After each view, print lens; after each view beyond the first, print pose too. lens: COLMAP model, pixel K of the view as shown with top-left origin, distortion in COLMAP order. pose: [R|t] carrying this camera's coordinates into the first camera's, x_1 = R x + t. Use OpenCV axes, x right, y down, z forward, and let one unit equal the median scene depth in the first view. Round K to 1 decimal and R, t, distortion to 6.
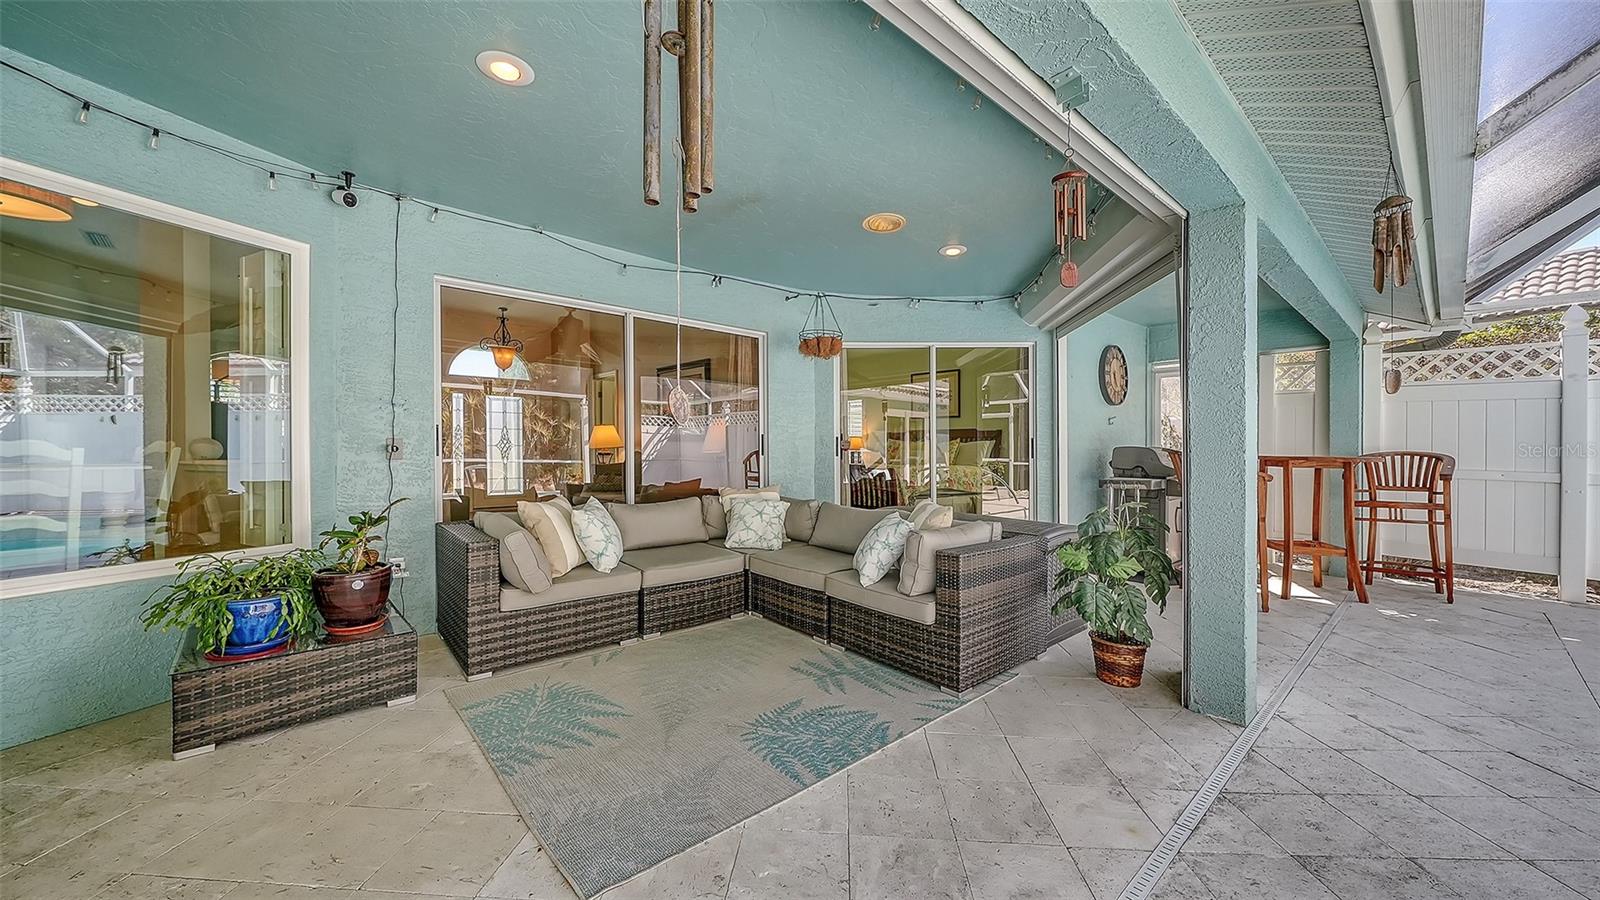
lens RADIAL K [[574.6, 0, 806.8], [0, 574.6, 453.6], [0, 0, 1]] dist [0.000553, 0.000049]
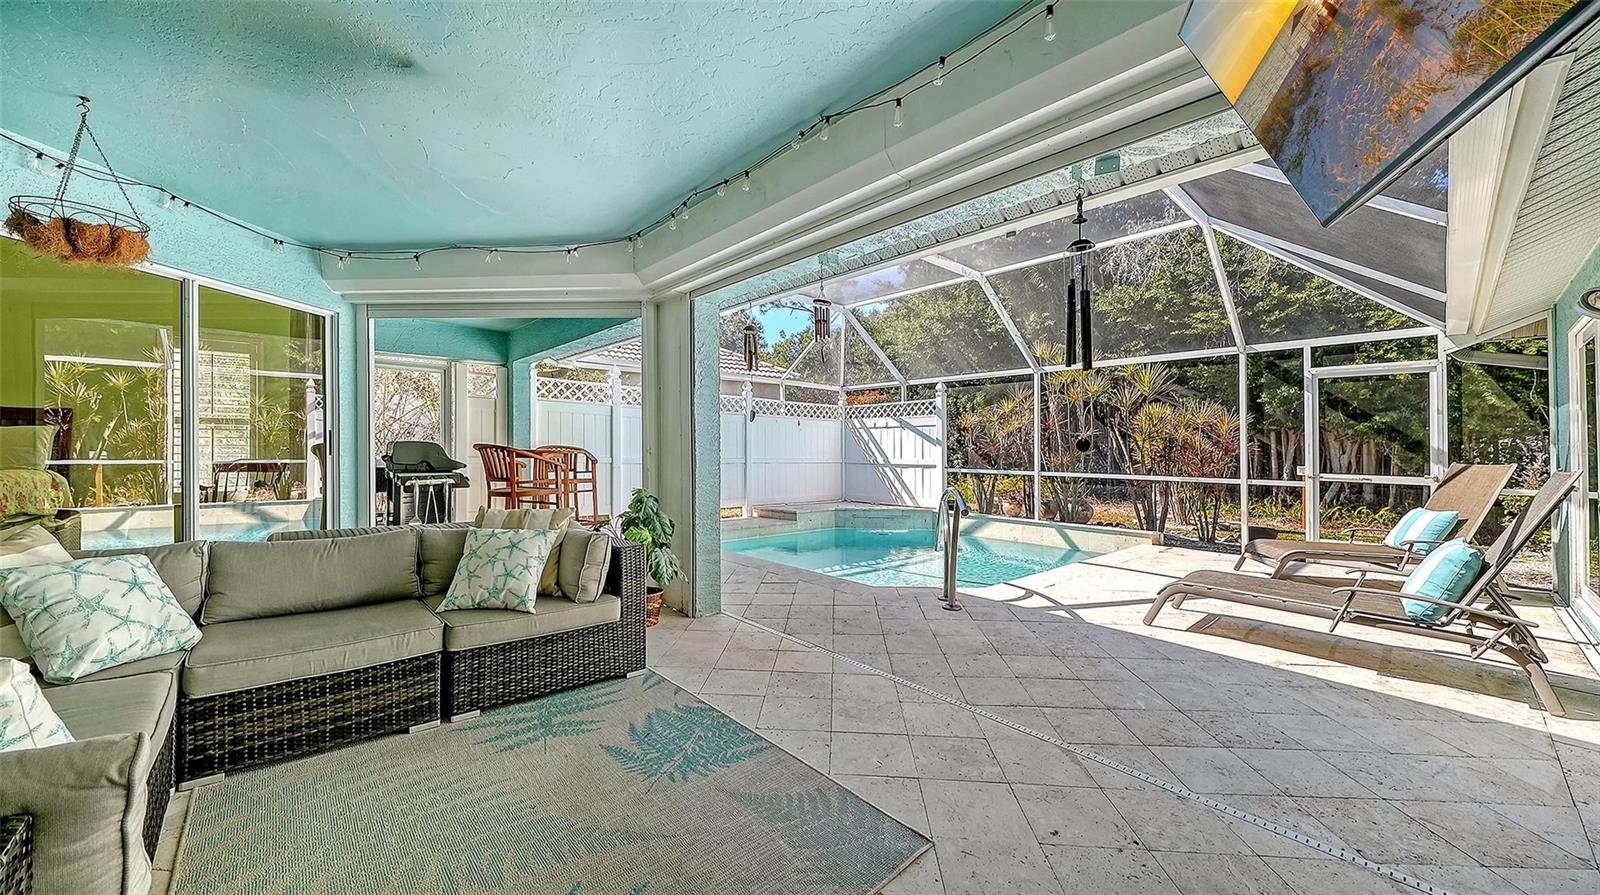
lens RADIAL K [[574.6, 0, 806.8], [0, 574.6, 451.1], [0, 0, 1]] dist [0.000553, 0.000049]
pose [[-0.007793, -0.011799, 0.999900, -0.647692], [-0.004969, 0.999919, 0.011760, -0.015414], [-0.999957, -0.004877, -0.007851, 0.531892]]
